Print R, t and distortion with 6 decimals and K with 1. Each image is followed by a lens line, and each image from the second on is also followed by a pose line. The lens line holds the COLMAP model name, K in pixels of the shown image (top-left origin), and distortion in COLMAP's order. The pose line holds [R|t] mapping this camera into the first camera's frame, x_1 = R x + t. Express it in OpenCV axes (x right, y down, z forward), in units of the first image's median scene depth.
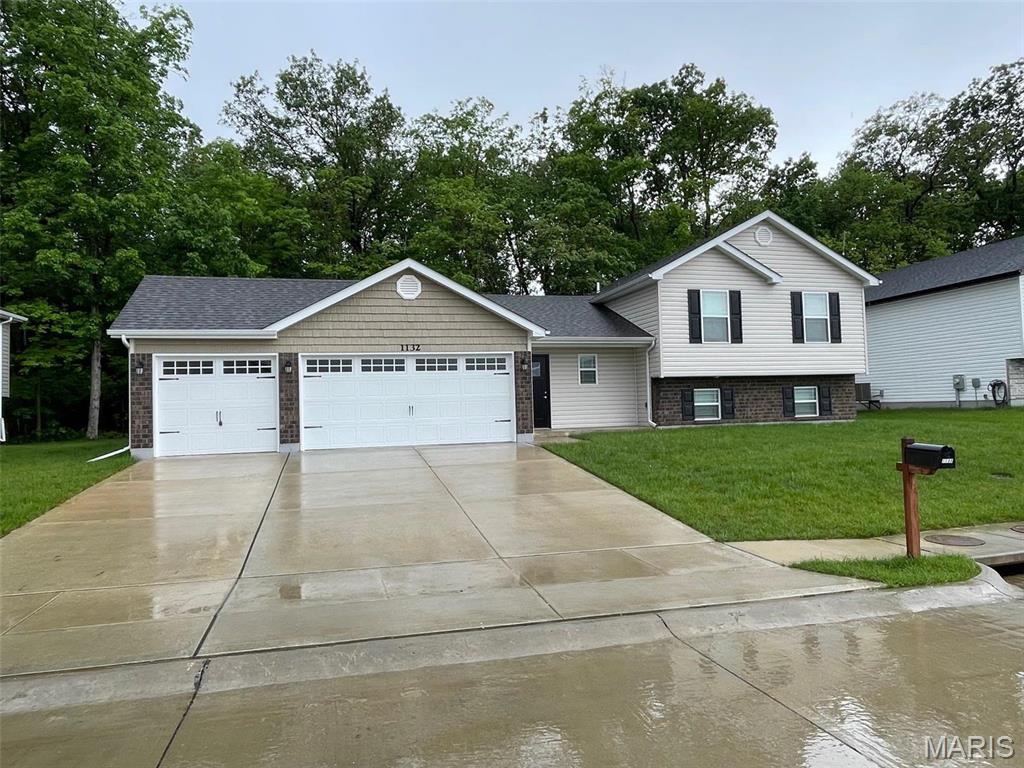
lens RADIAL K [[669.5, 0, 507.2], [0, 669.5, 381.7], [0, 0, 1]] dist [0.004645, -0.003201]
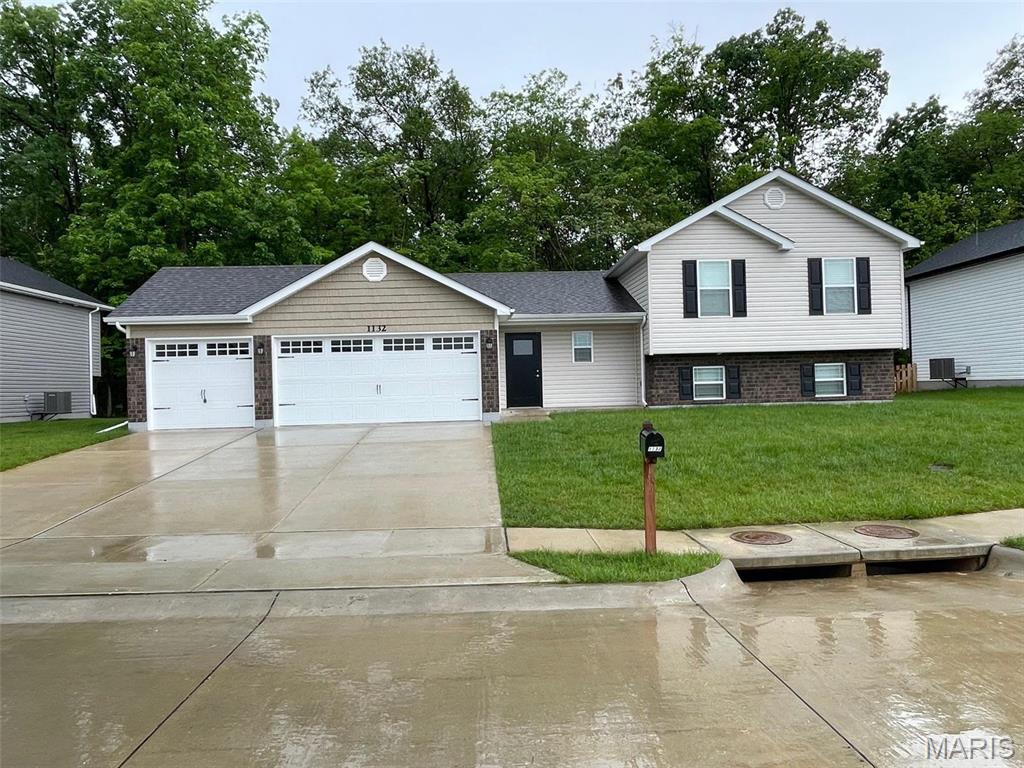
lens RADIAL K [[669.5, 0, 507.2], [0, 669.5, 381.7], [0, 0, 1]] dist [0.004645, -0.003201]
pose [[0.977312, -0.000300, -0.211807, 0.224546], [0.007693, 0.999389, 0.034081, -0.001995], [0.211667, -0.034937, 0.976717, 0.025332]]
